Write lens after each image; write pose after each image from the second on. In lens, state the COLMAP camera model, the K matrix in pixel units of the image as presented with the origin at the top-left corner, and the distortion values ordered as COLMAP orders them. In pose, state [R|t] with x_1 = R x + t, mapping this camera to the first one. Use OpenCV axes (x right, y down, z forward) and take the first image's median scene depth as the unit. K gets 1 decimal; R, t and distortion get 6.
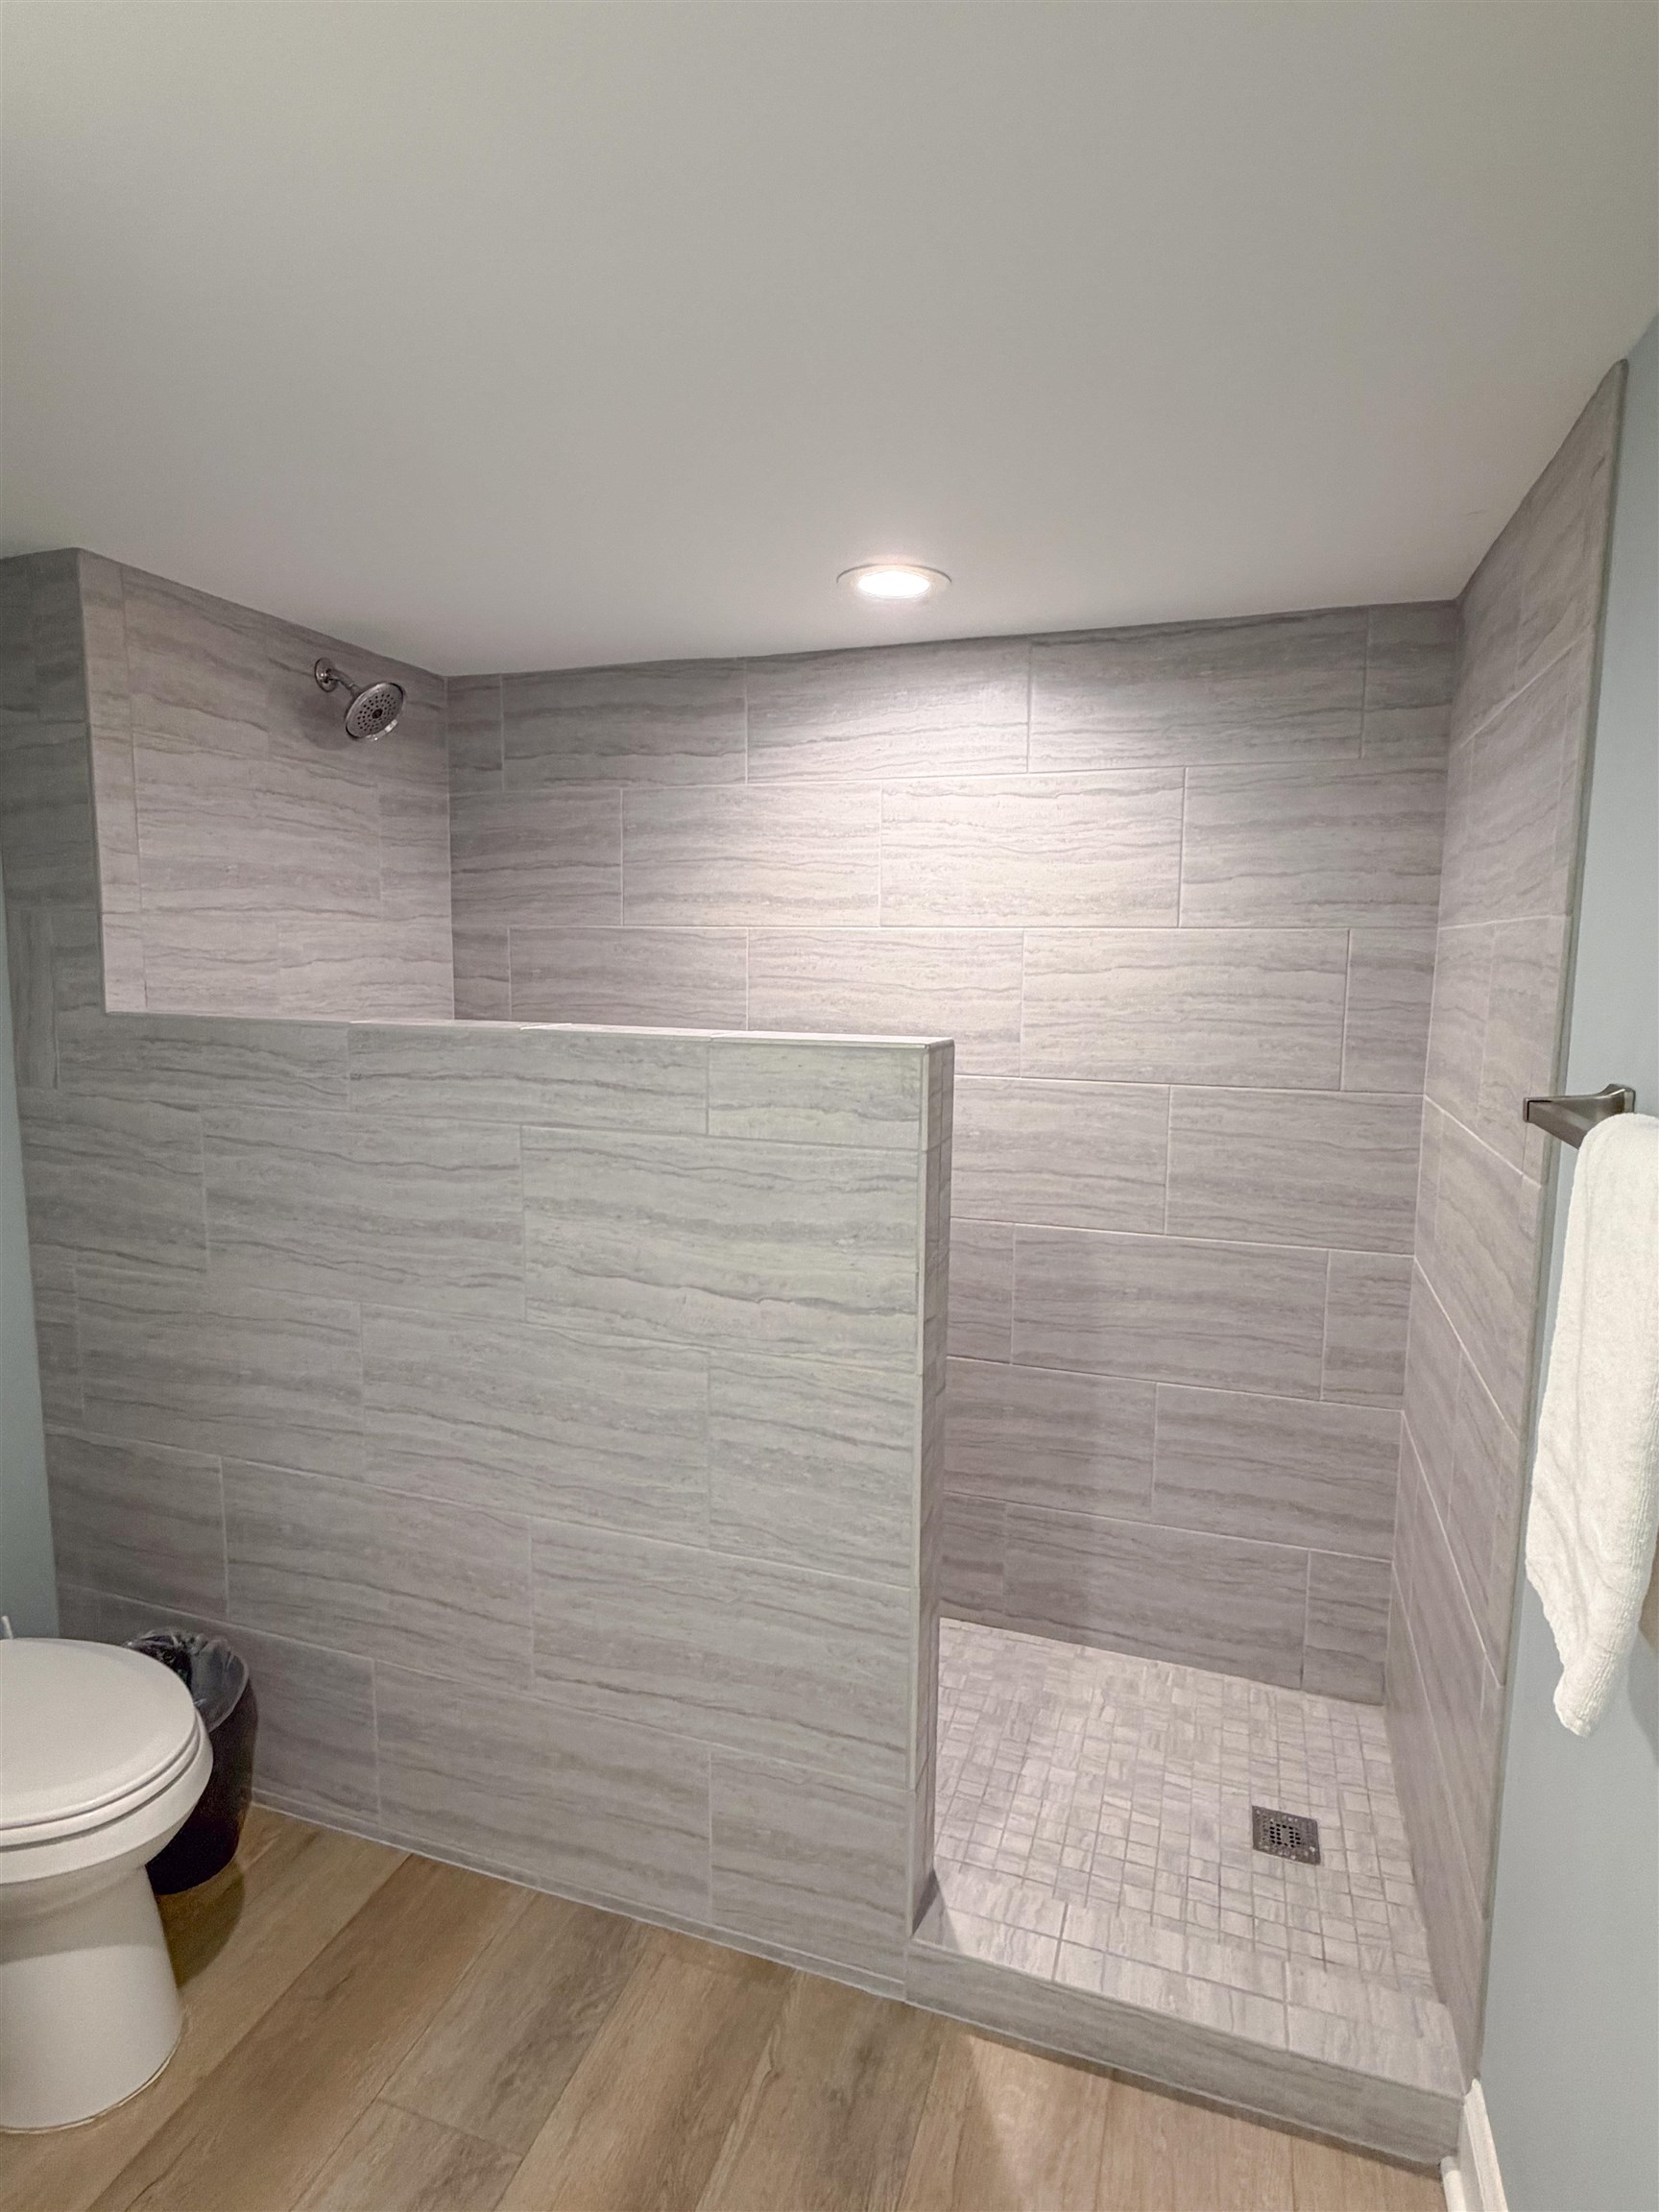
lens RADIAL K [[1189.3, 0, 835.5], [0, 1189.3, 1106.7], [0, 0, 1]] dist [-0.002282, 0.002521]
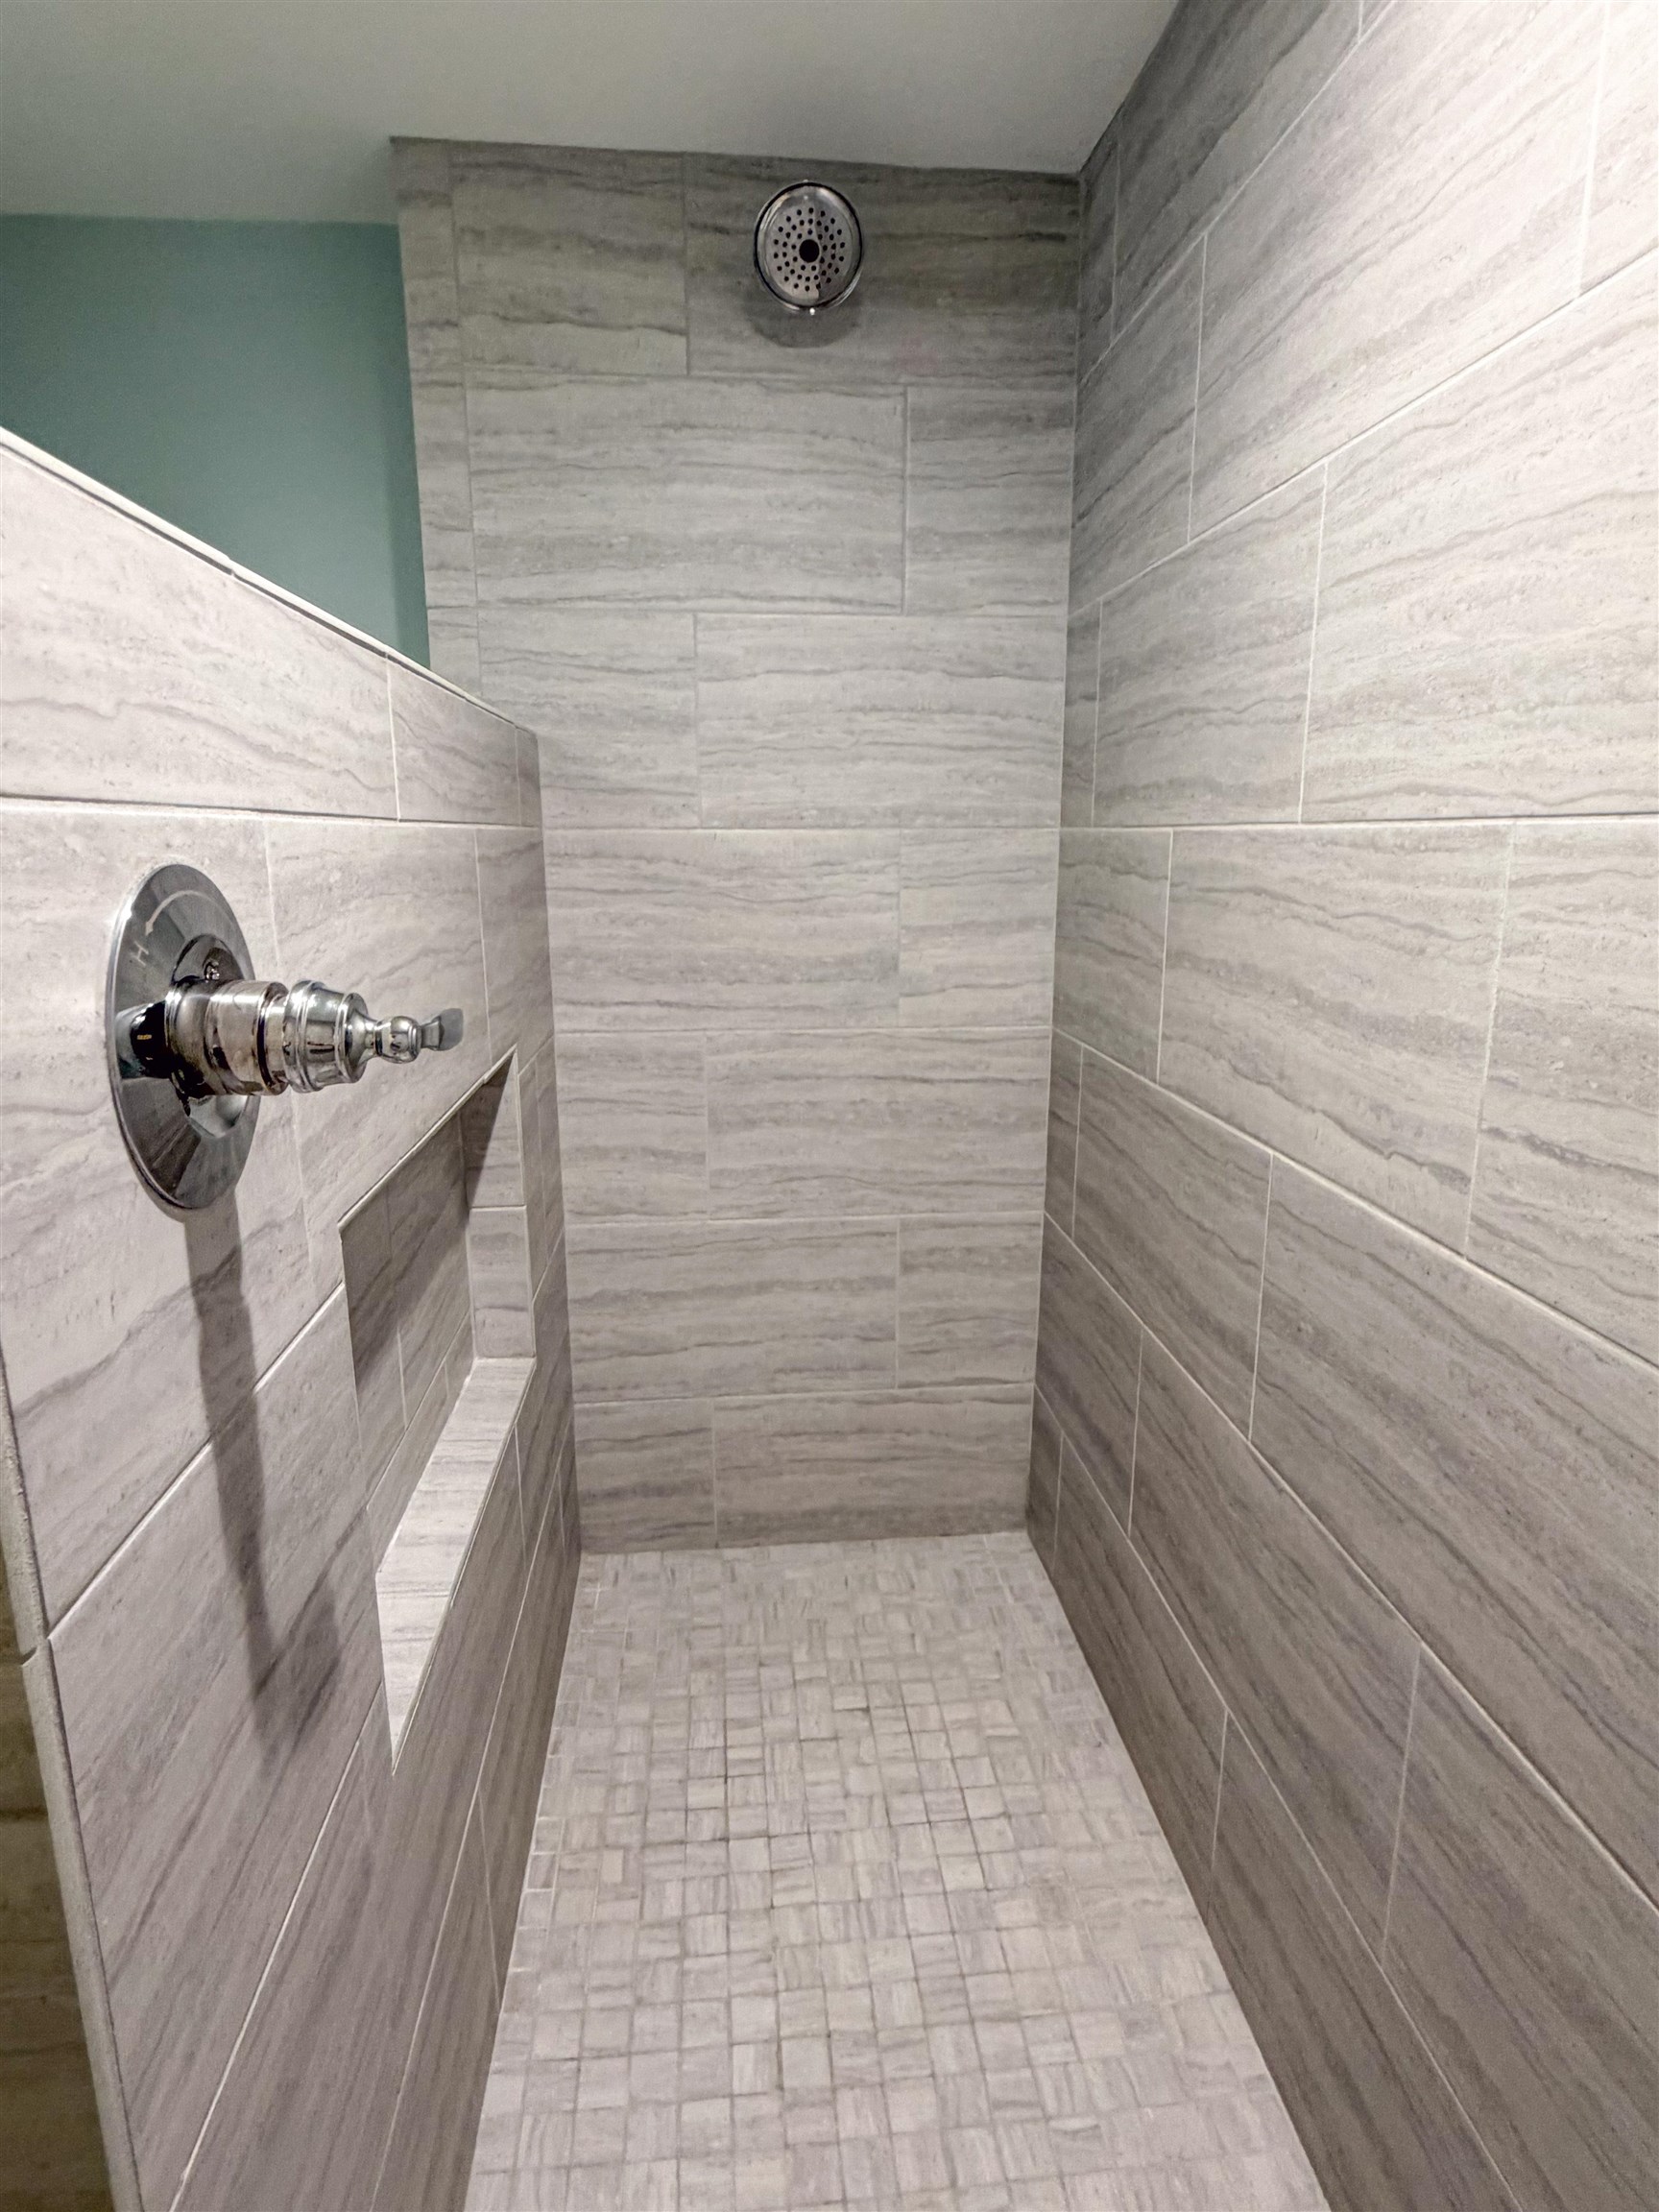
lens RADIAL K [[1189.3, 0, 826.5], [0, 1189.3, 1091.4], [0, 0, 1]] dist [-0.002282, 0.002521]
pose [[0.402260, 0.181344, -0.897386, 0.278211], [-0.118349, 0.982262, 0.145445, 0.016687], [0.907844, 0.047698, 0.416586, 0.795168]]
